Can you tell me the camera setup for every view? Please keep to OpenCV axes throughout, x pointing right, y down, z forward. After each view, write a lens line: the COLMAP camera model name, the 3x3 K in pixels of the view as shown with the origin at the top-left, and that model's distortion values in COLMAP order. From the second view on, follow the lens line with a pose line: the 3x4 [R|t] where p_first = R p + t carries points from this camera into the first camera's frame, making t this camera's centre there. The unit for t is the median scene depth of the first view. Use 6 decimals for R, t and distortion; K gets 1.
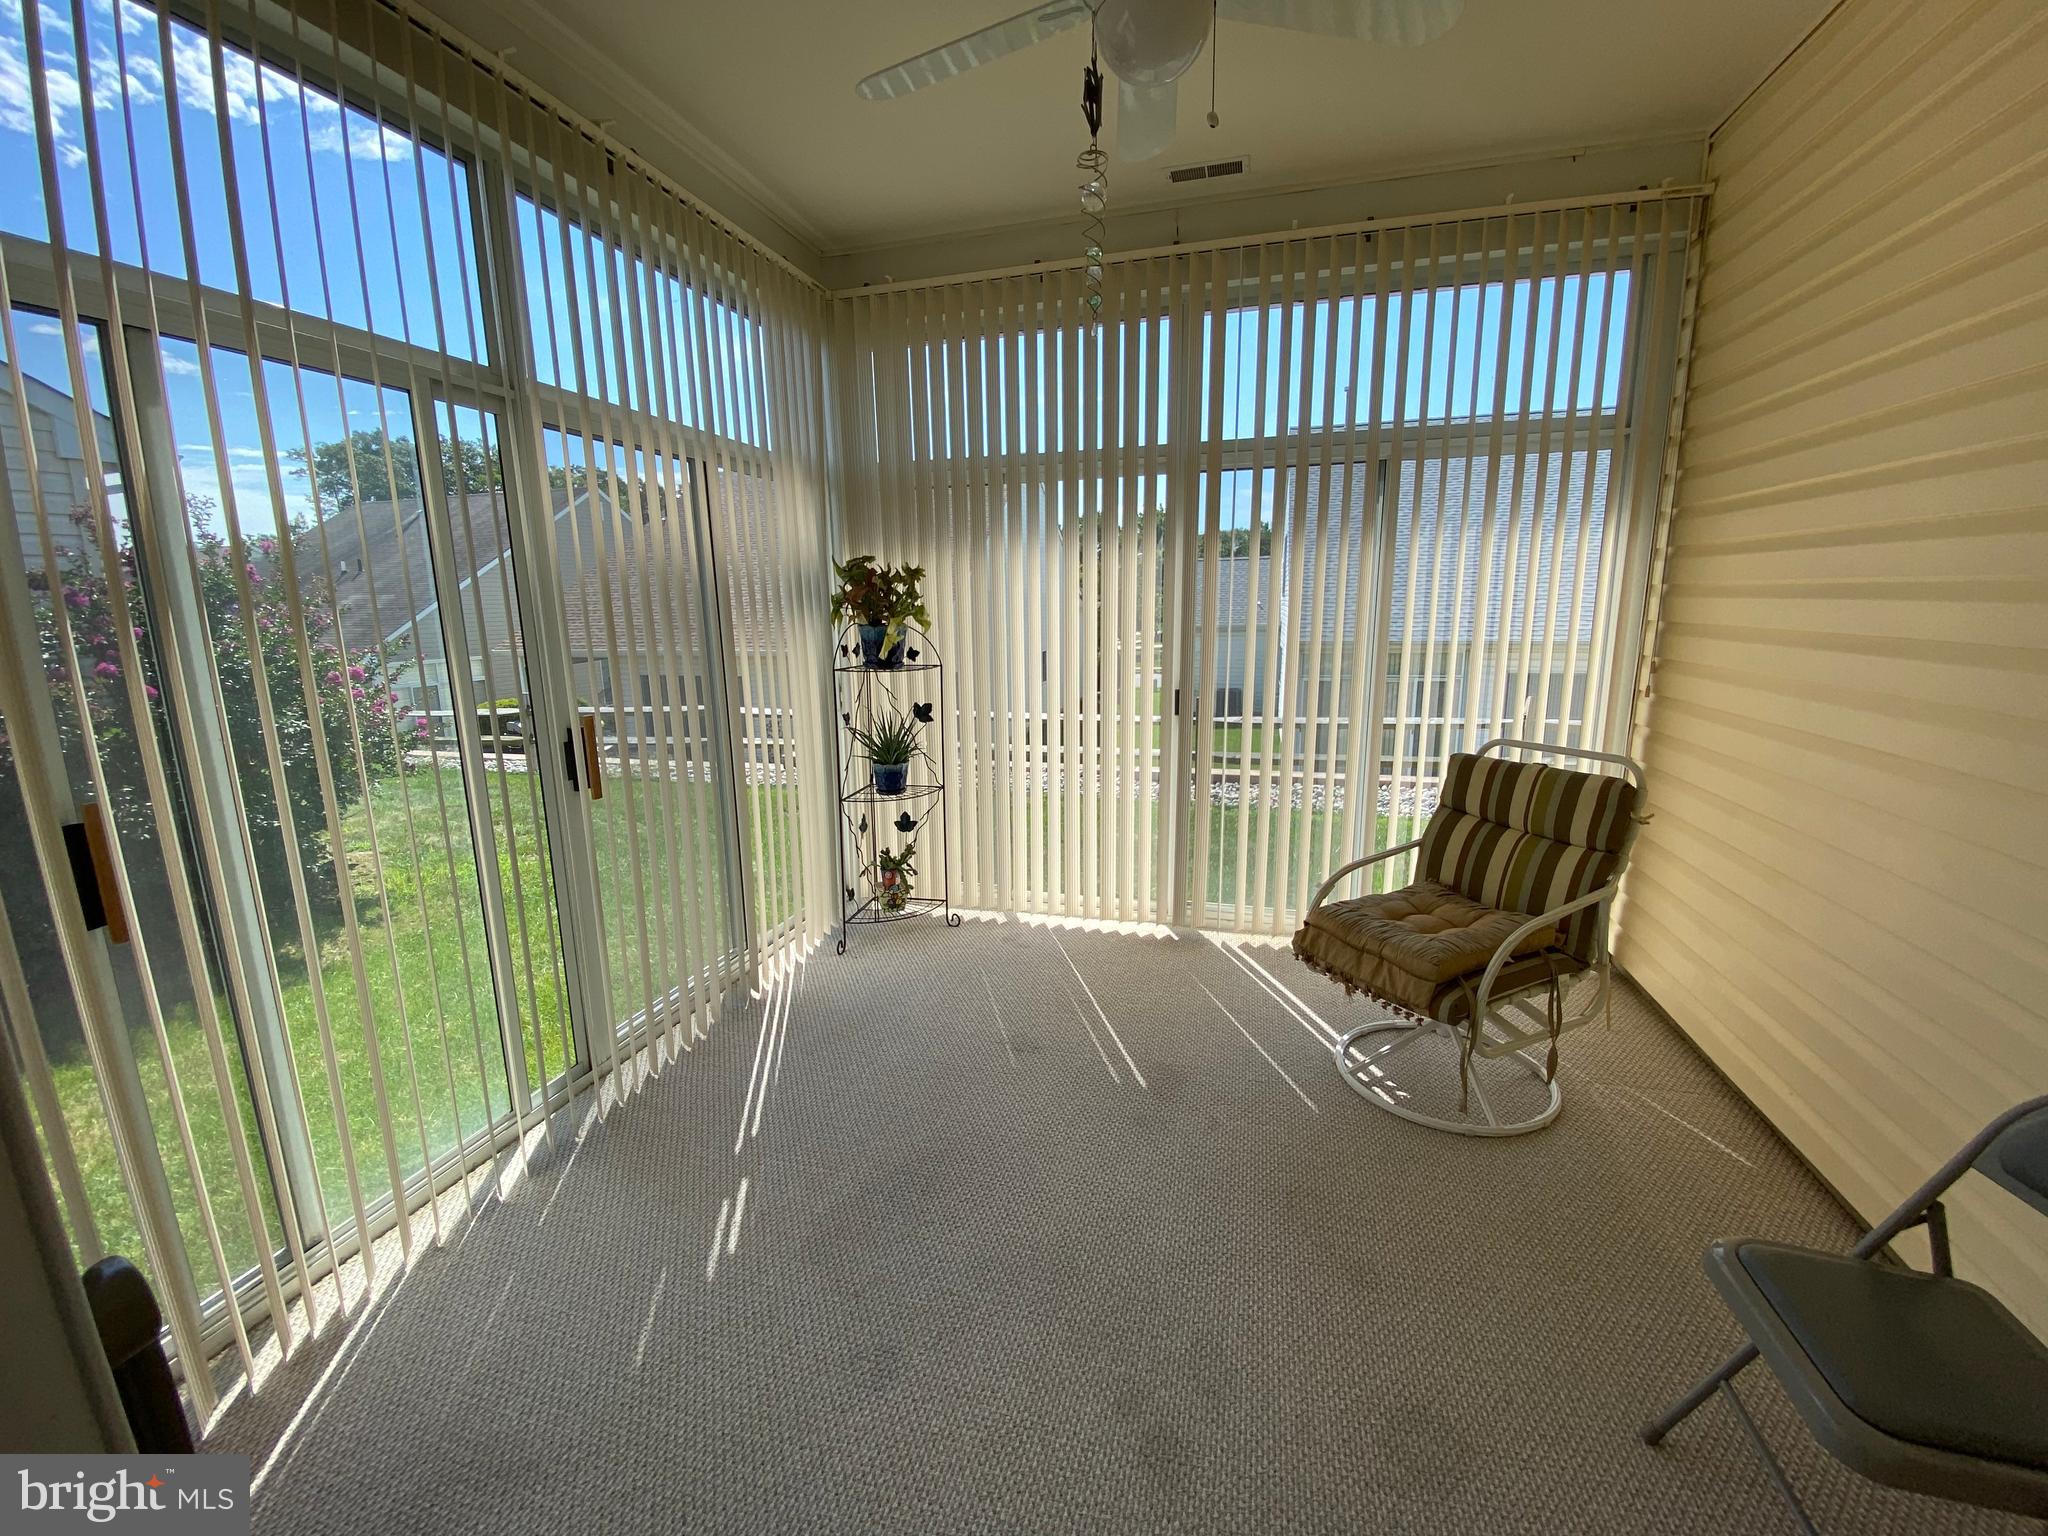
lens RADIAL K [[836.3, 0, 1029.7], [0, 836.3, 768.0], [0, 0, 1]] dist [0.035339, -0.029023]
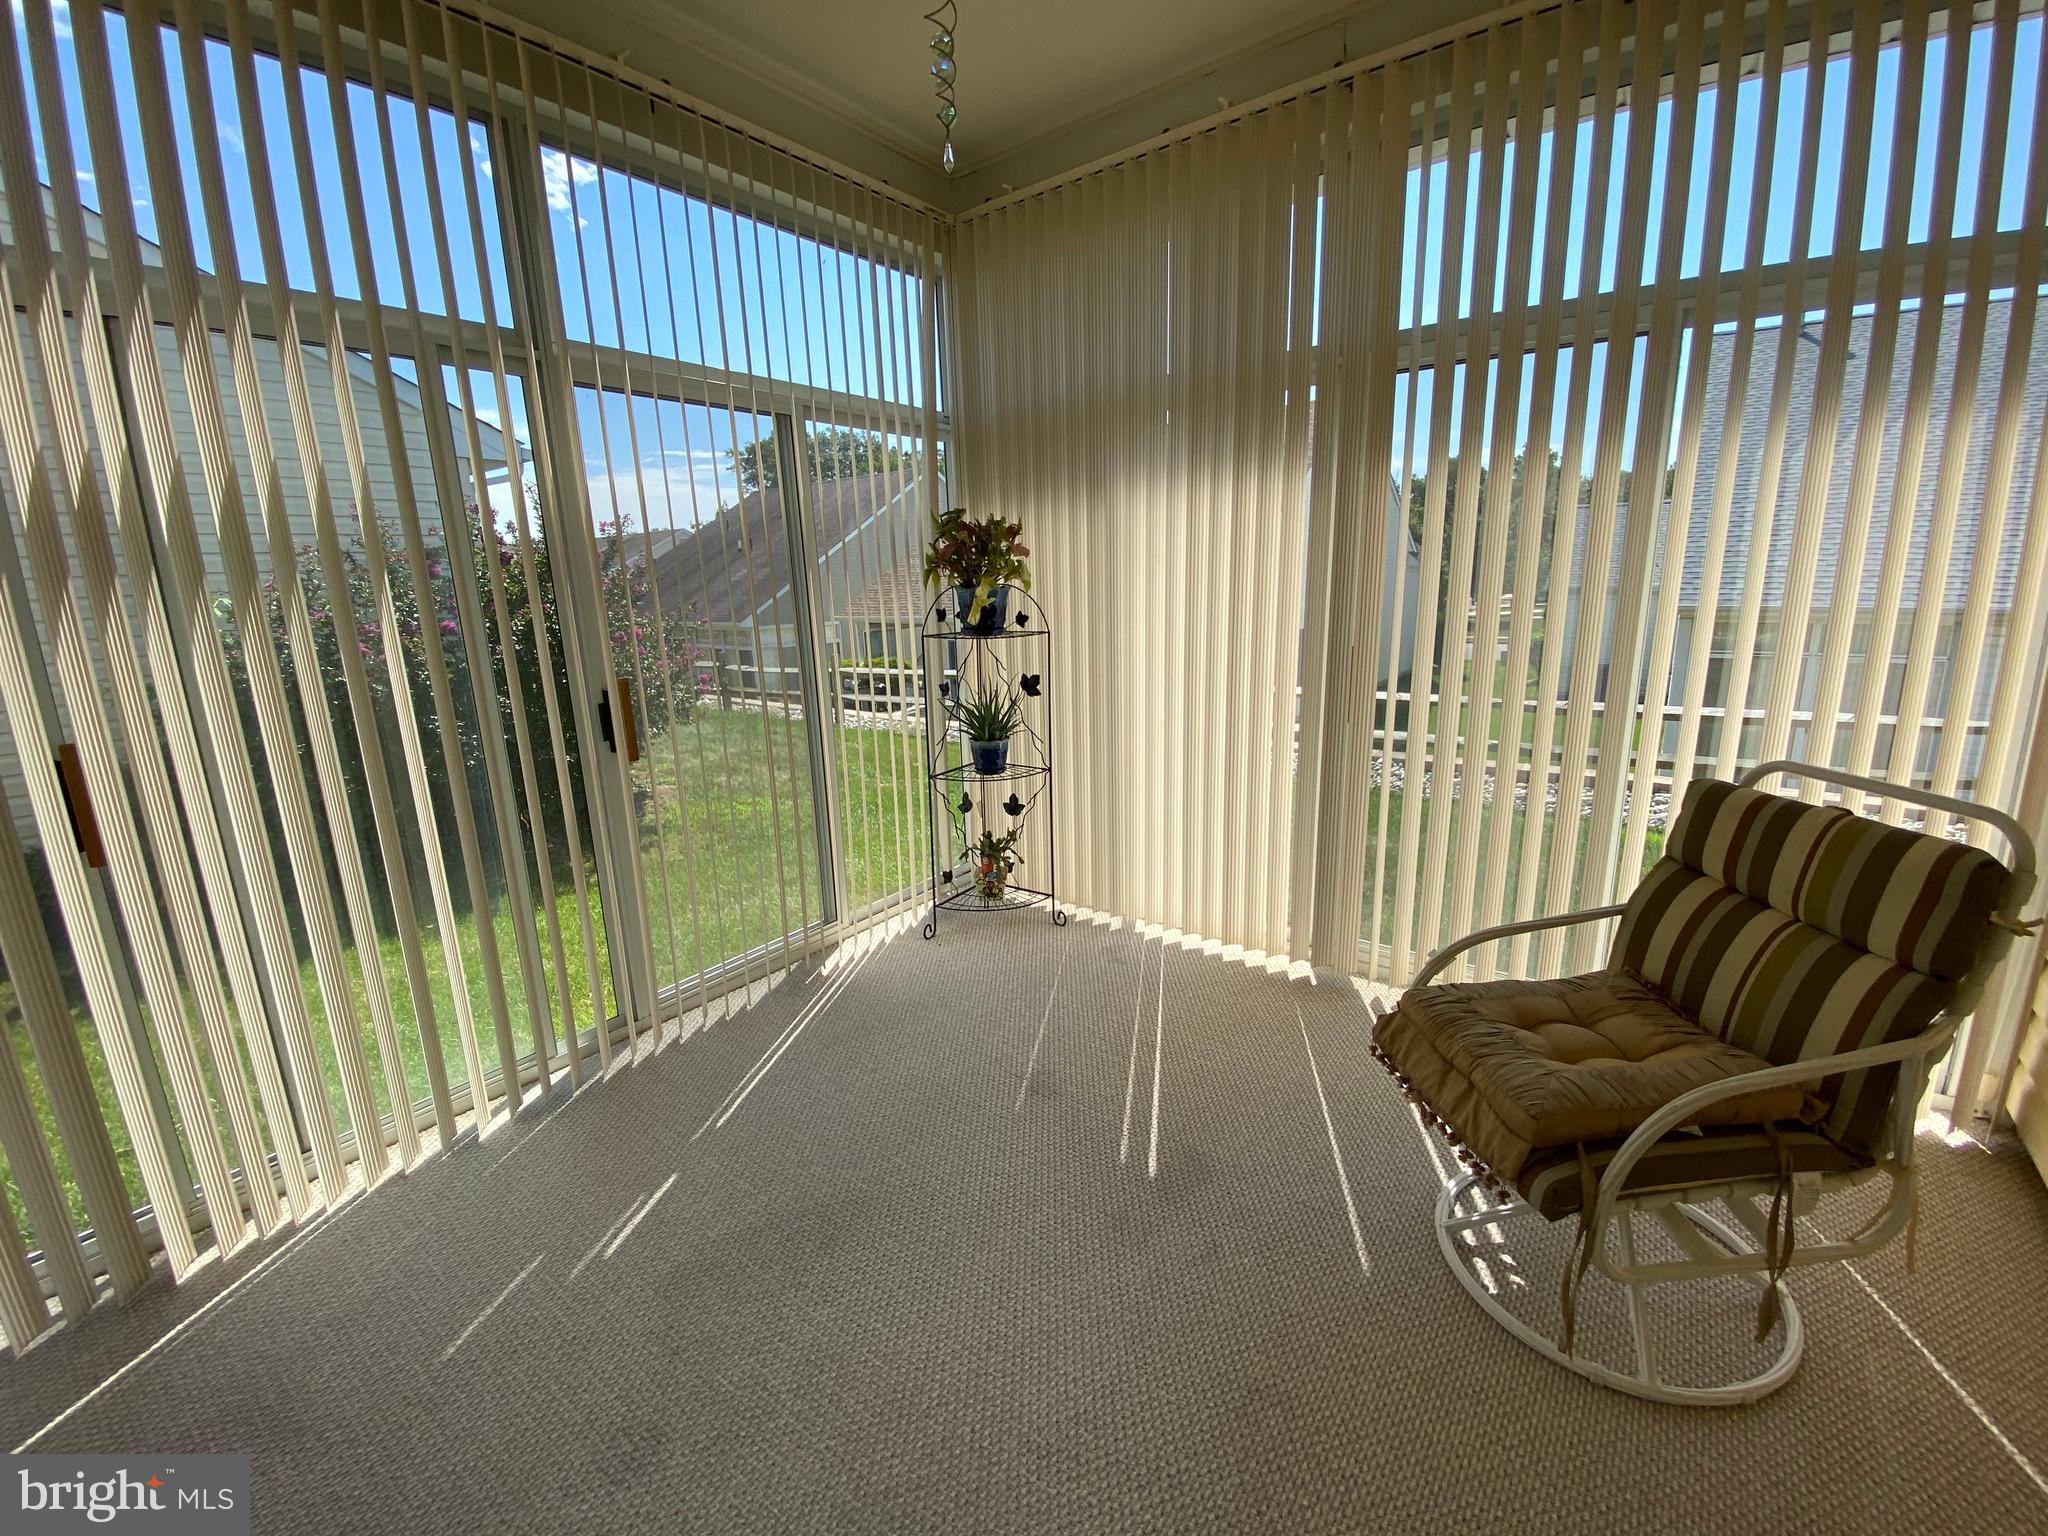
lens RADIAL K [[842.0, 0, 1024.0], [0, 842.0, 768.0], [0, 0, 1]] dist [0.024261, -0.021004]
pose [[0.927929, 0.070673, -0.365997, 0.224927], [-0.056780, 0.997203, 0.048601, -0.023573], [0.368408, -0.024317, 0.929346, 0.182576]]
